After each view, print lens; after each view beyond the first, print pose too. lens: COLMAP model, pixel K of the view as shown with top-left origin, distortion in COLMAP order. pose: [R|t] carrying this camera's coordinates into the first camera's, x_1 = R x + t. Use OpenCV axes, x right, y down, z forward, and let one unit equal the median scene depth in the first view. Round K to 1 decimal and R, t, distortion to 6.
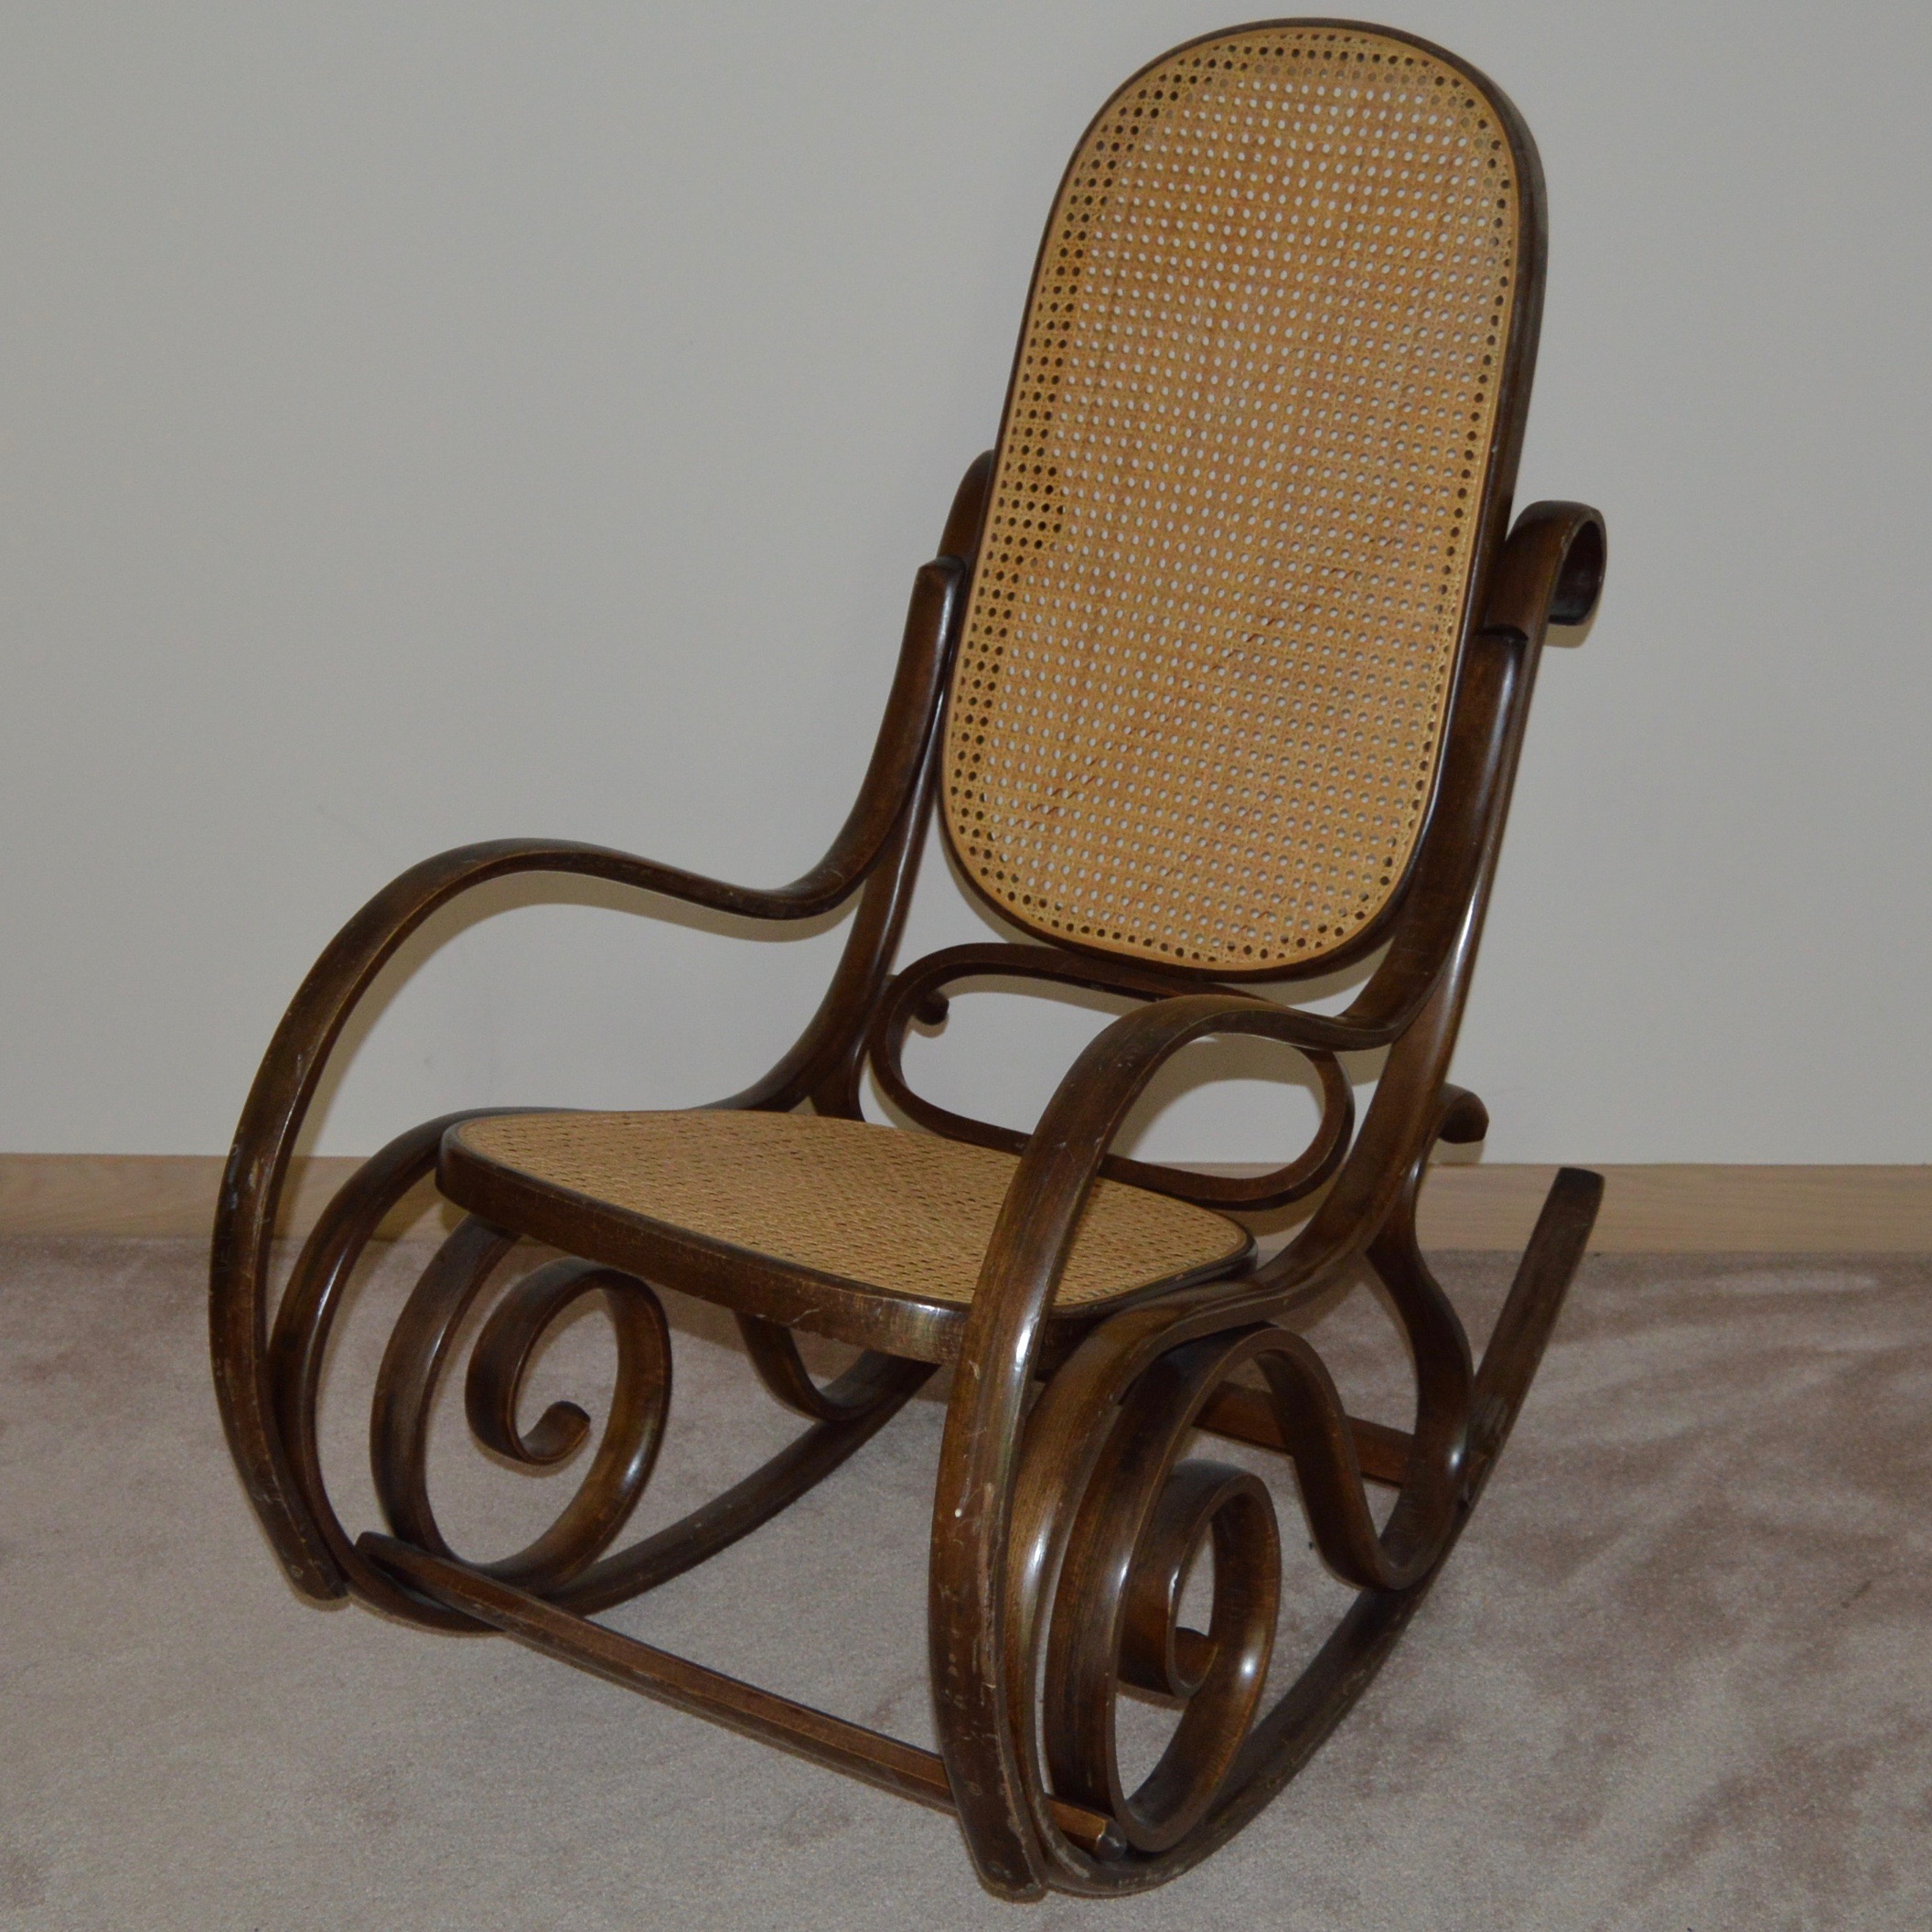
lens RADIAL K [[3213.2, 0, 932.7], [0, 3213.2, 906.8], [0, 0, 1]] dist [-0.079150, 0.000000]
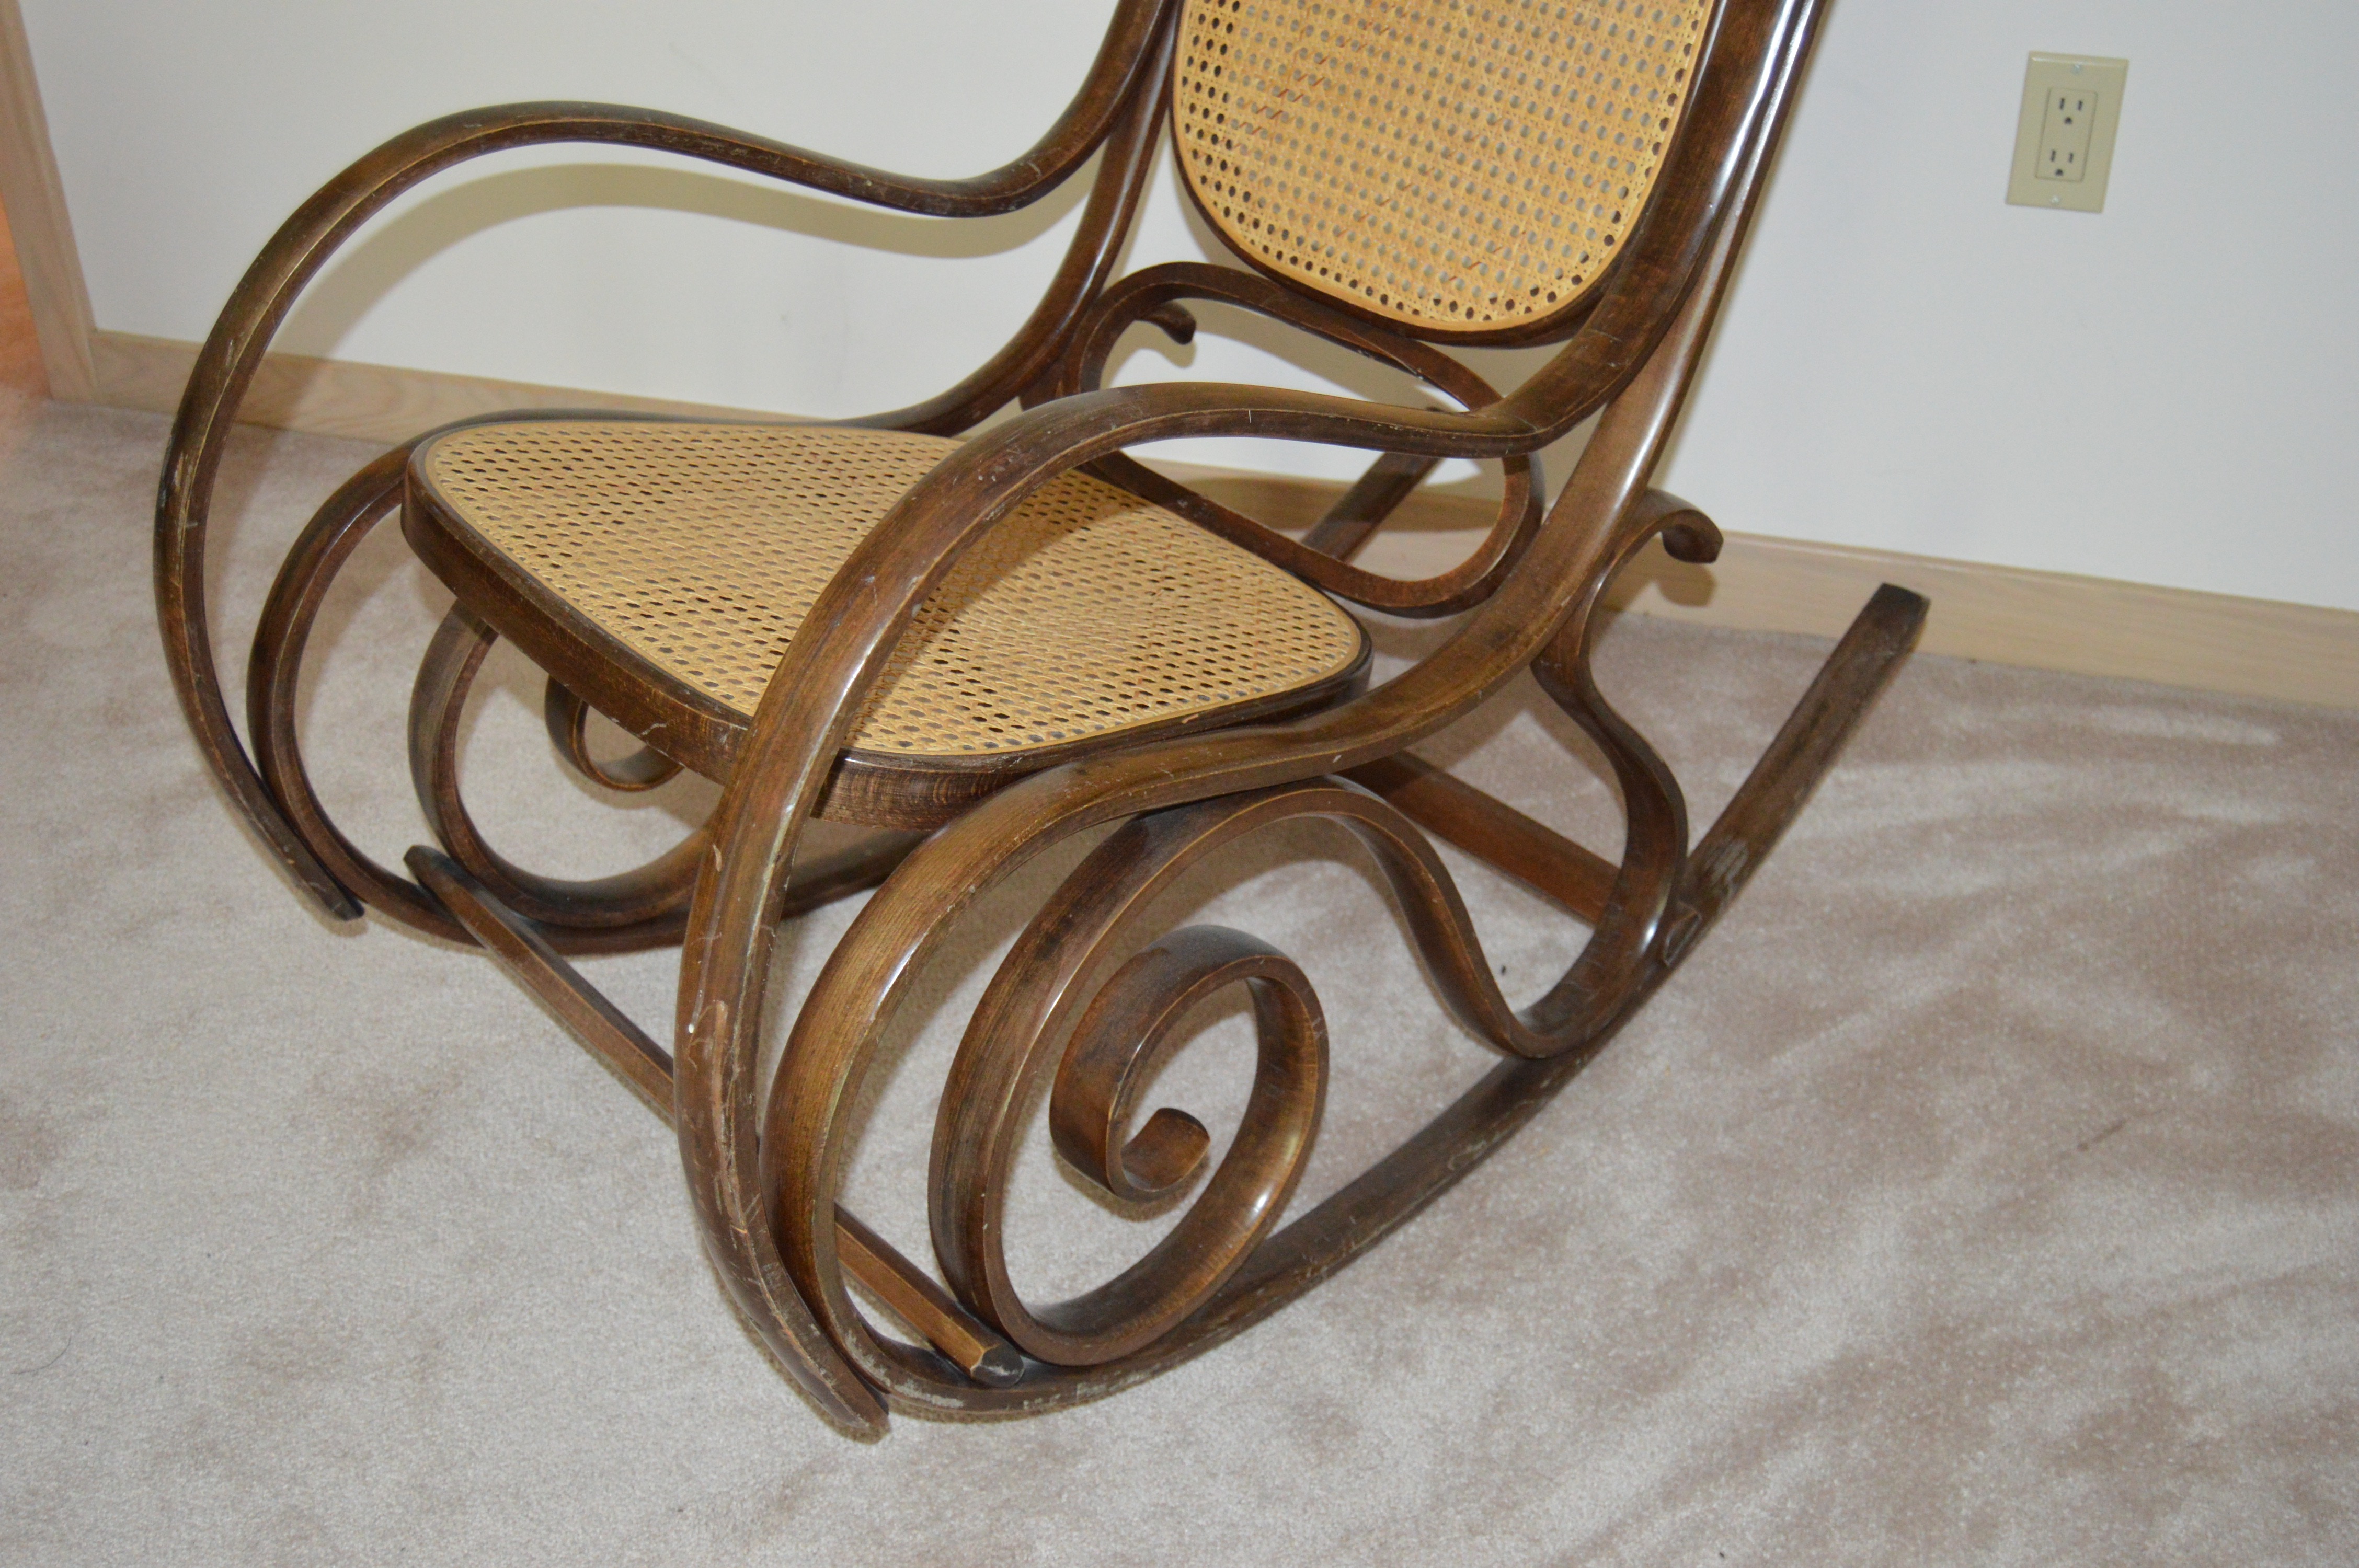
lens RADIAL K [[2535.8, 0, 1208.5], [0, 2535.8, 775.4], [0, 0, 1]] dist [-0.059588, 0.000000]
pose [[0.970843, 0.135947, -0.197441, 0.183079], [-0.084101, 0.964448, 0.250532, -0.028346], [0.224481, -0.226622, 0.947761, 0.335192]]
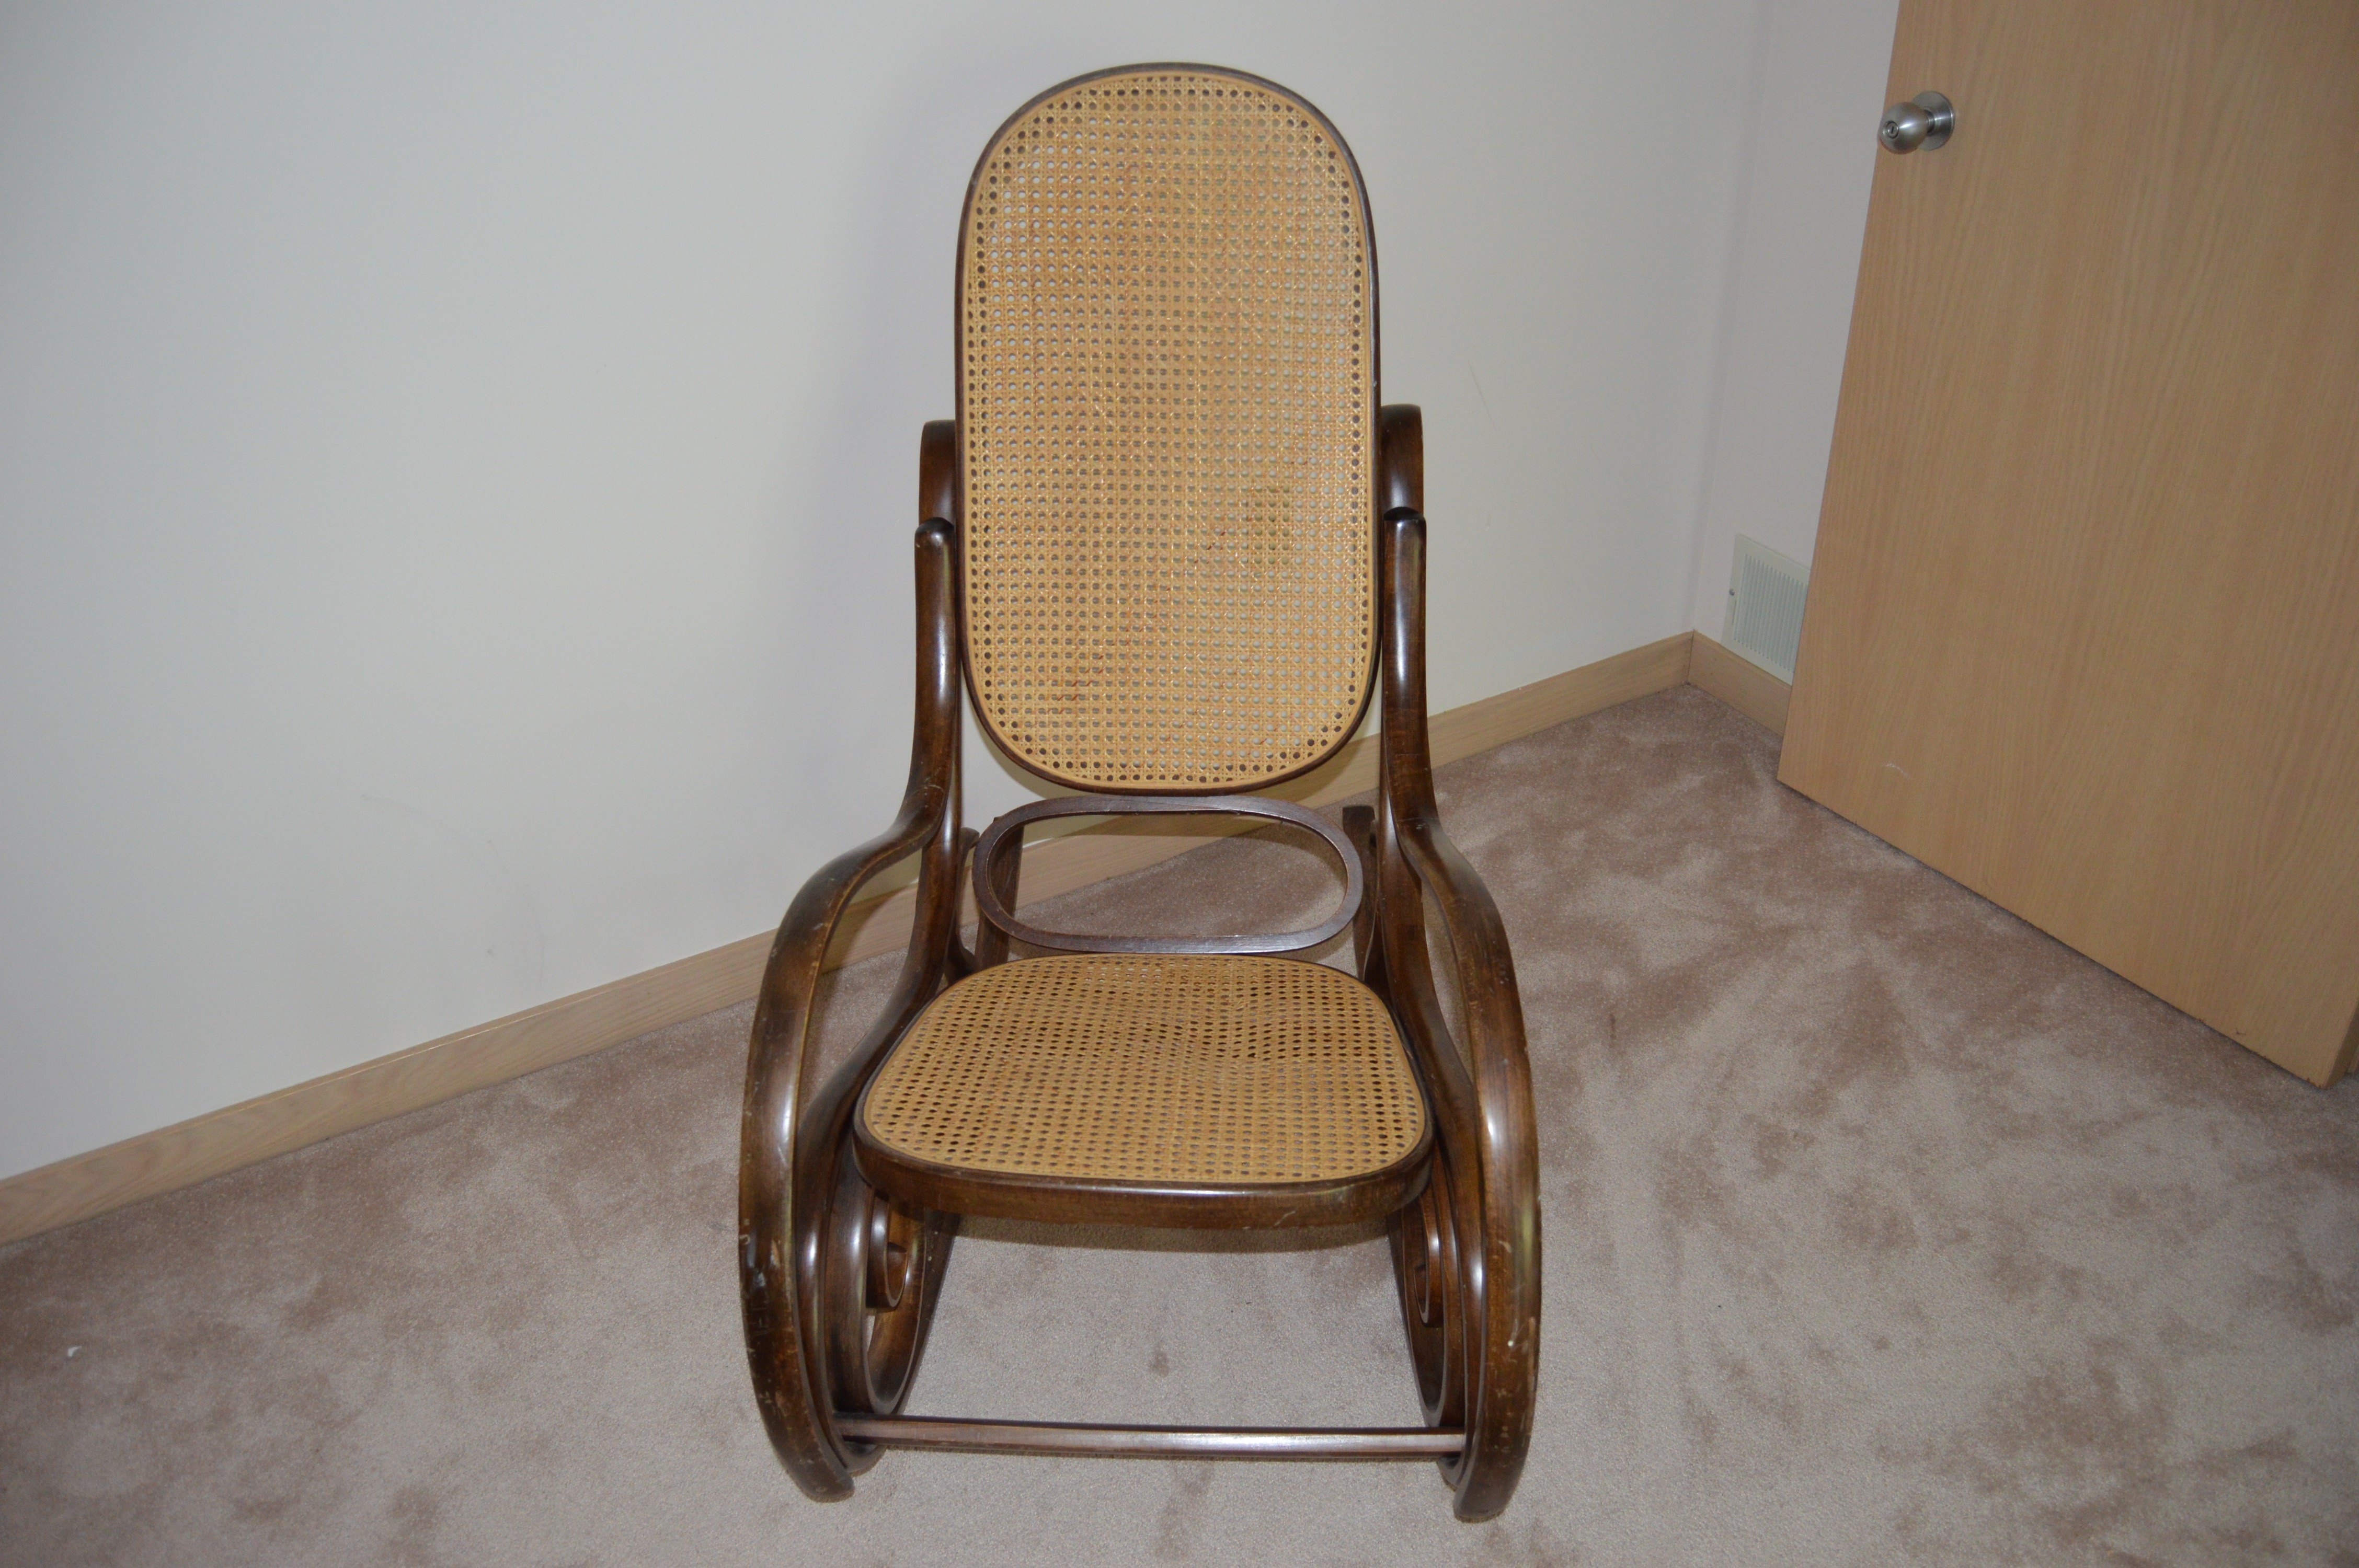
lens RADIAL K [[1847.0, 0, 1181.0], [0, 1847.0, 798.6], [0, 0, 1]] dist [-0.090913, 0.025471]
pose [[0.853707, -0.292163, 0.431074, -0.280525], [0.188978, 0.945172, 0.266339, -0.194543], [-0.485253, -0.145912, 0.862113, 0.321964]]
